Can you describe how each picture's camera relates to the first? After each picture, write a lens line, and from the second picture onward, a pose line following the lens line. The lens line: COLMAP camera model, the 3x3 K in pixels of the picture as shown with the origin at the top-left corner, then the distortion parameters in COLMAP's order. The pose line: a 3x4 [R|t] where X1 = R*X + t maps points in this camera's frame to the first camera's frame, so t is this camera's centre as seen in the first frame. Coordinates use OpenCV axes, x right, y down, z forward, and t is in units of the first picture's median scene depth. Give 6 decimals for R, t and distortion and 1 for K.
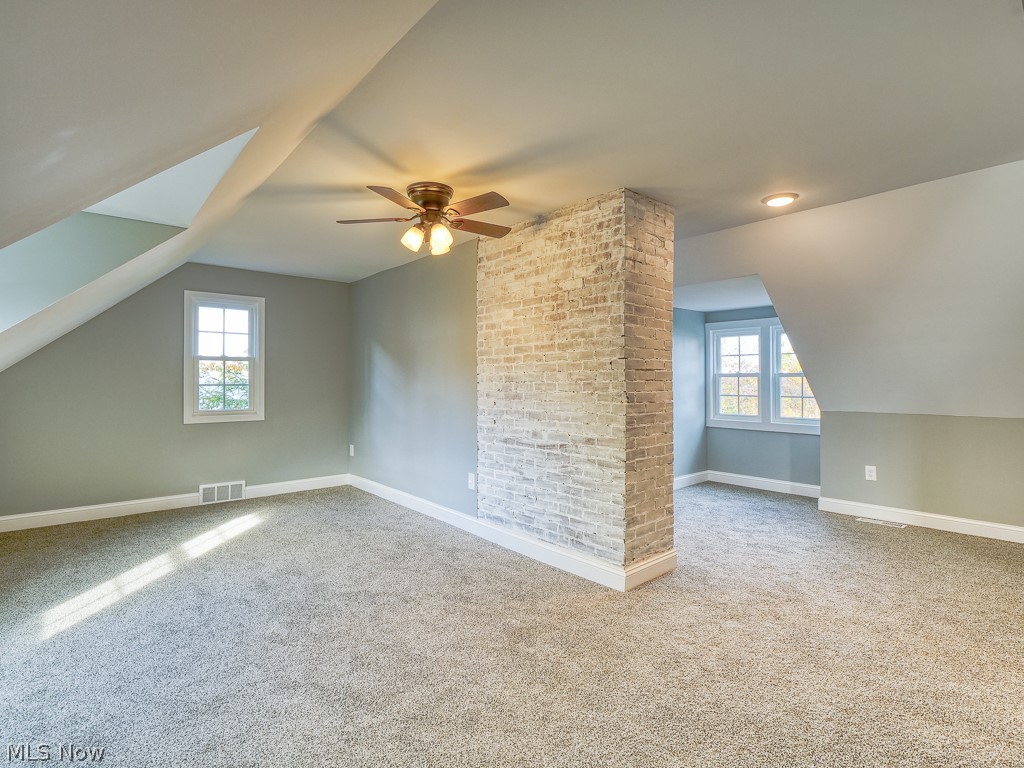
lens RADIAL K [[498.9, 0, 510.9], [0, 498.9, 382.6], [0, 0, 1]] dist [-0.013957, -0.000199]
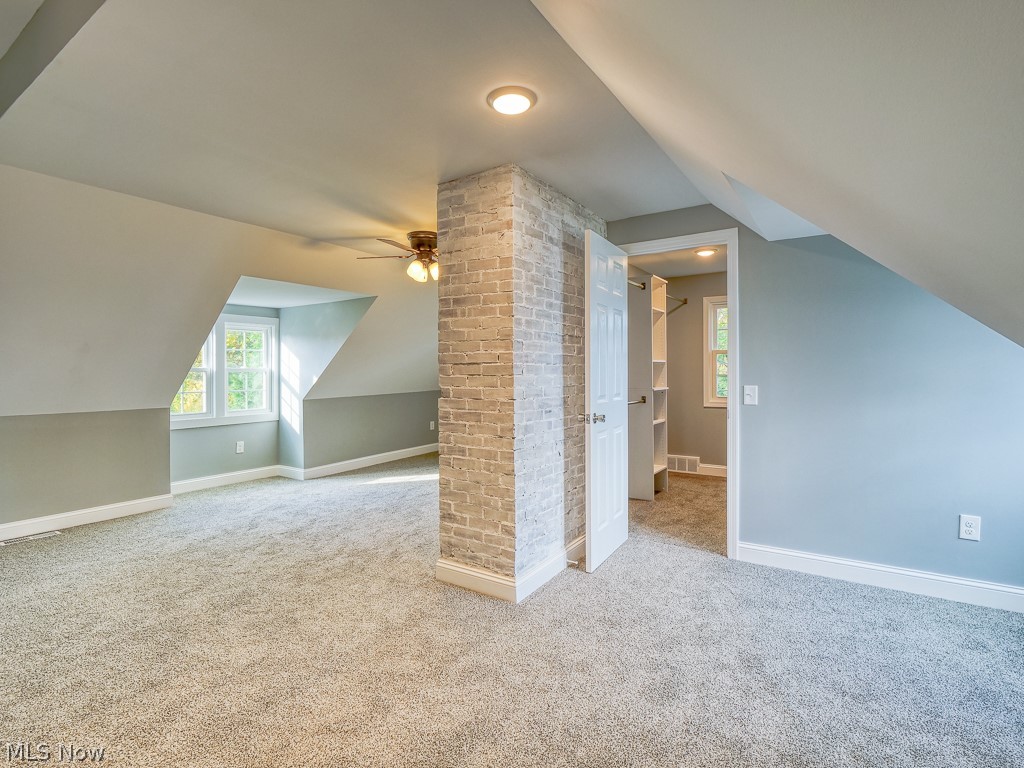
lens RADIAL K [[498.9, 0, 510.0], [0, 498.9, 379.1], [0, 0, 1]] dist [-0.013957, -0.000199]
pose [[0.272048, 0.020137, -0.962073, 1.191556], [0.005881, 0.999728, 0.022588, -0.017838], [0.962266, -0.011803, 0.271855, 0.823541]]
